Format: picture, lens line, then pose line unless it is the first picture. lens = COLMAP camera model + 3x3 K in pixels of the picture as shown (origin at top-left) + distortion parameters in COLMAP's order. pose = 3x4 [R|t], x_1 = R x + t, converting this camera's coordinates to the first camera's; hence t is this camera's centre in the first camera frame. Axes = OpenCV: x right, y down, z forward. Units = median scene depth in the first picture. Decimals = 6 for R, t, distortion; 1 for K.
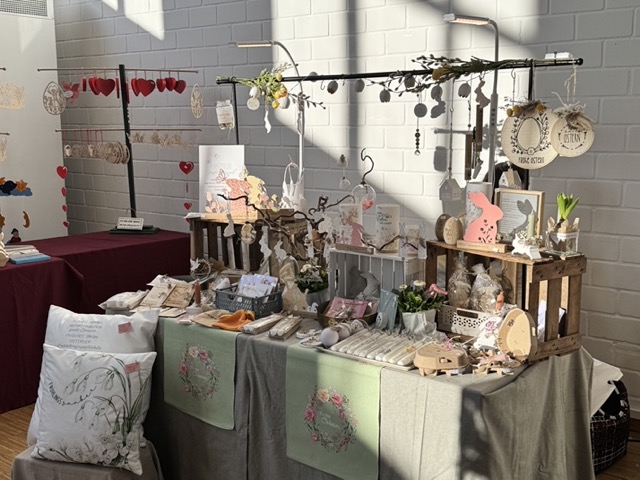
lens RADIAL K [[752.8, 0, 319.4], [0, 752.8, 241.1], [0, 0, 1]] dist [0.057492, 0.000000]
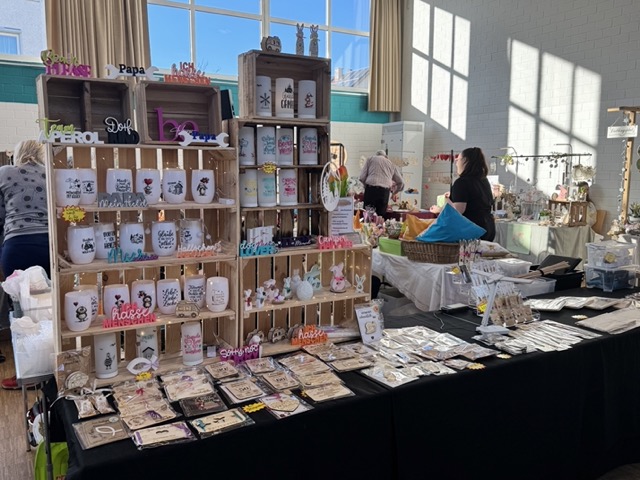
lens RADIAL K [[559.1, 0, 319.0], [0, 559.1, 237.8], [0, 0, 1]] dist [0.041083, -0.004648]
pose [[0.936095, 0.072967, -0.344096, 0.038631], [-0.091350, 0.995113, -0.037494, 0.349369], [0.339678, 0.066531, 0.938186, -1.775667]]
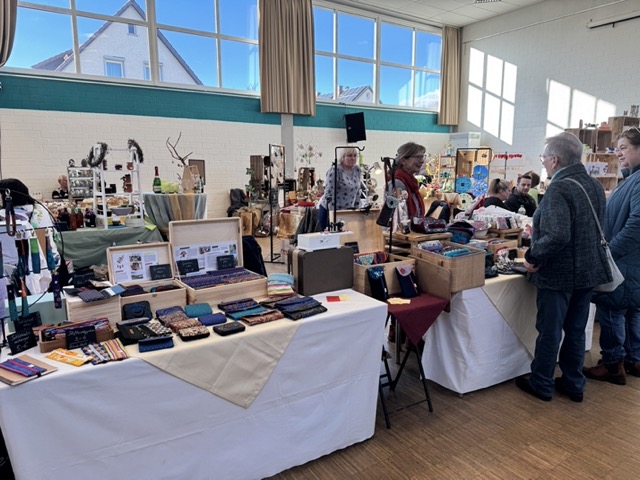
lens RADIAL K [[455.1, 0, 318.3], [0, 455.1, 241.2], [0, 0, 1]] dist [0.013250, 0.002254]
pose [[0.955419, 0.076796, -0.285089, -0.777856], [-0.080298, 0.996771, -0.000598, 0.579520], [0.284123, 0.023463, 0.958501, -2.826651]]
